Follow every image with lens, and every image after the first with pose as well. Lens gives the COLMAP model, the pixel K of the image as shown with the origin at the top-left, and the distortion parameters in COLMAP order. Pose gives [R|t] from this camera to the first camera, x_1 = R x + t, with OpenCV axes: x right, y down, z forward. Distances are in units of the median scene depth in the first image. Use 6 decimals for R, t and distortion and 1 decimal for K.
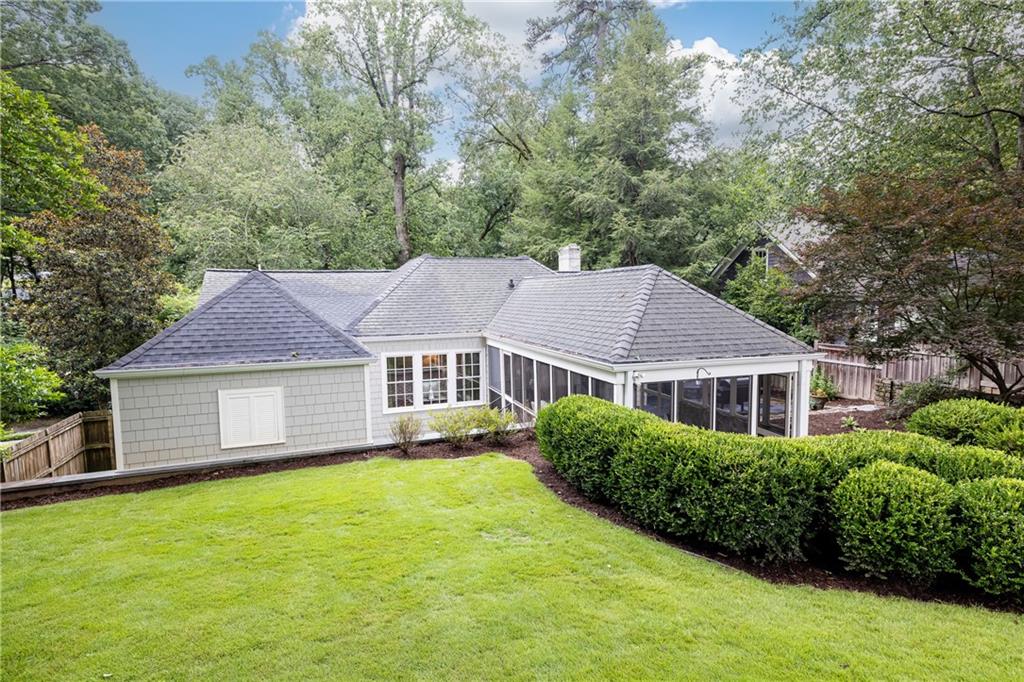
lens RADIAL K [[518.3, 0, 506.5], [0, 518.3, 333.0], [0, 0, 1]] dist [0.002445, 0.000427]
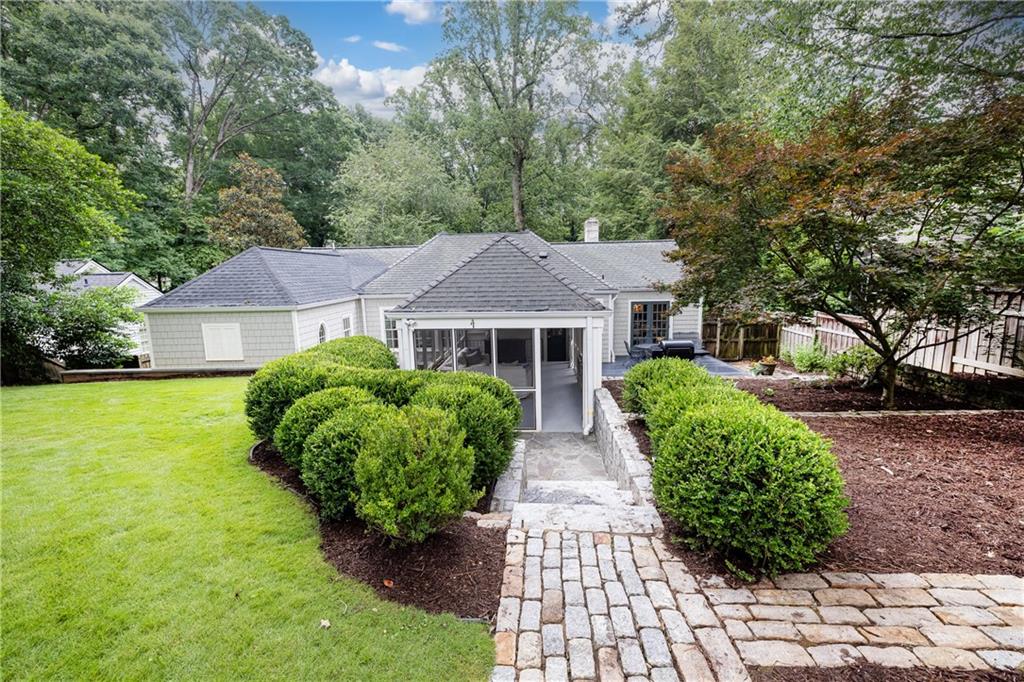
lens RADIAL K [[434.8, 0, 511.9], [0, 434.8, 338.8], [0, 0, 1]] dist [0.003748, 0.000607]
pose [[0.930944, 0.049874, -0.361740, 0.460494], [-0.018857, 0.995873, 0.088774, 0.013029], [0.364675, -0.075823, 0.928043, 0.067465]]
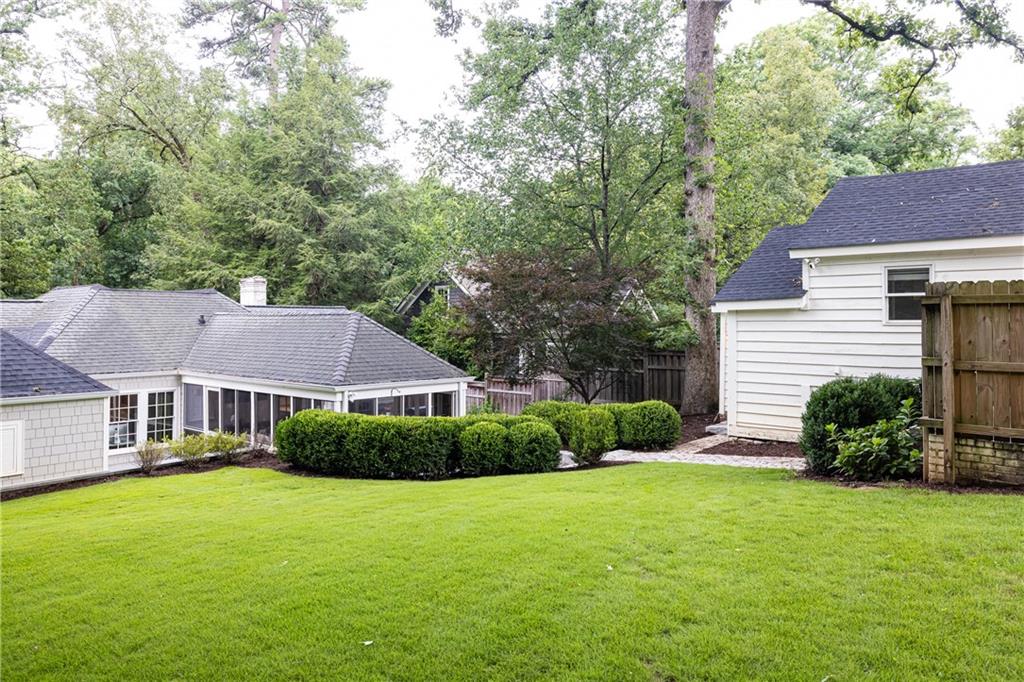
lens RADIAL K [[710.5, 0, 514.1], [0, 710.5, 331.6], [0, 0, 1]] dist [-0.033640, -0.000161]
pose [[0.857593, 0.007941, 0.514268, -0.187220], [0.025101, 0.998043, -0.057268, 0.017958], [-0.513716, 0.062021, 0.855715, -0.458993]]
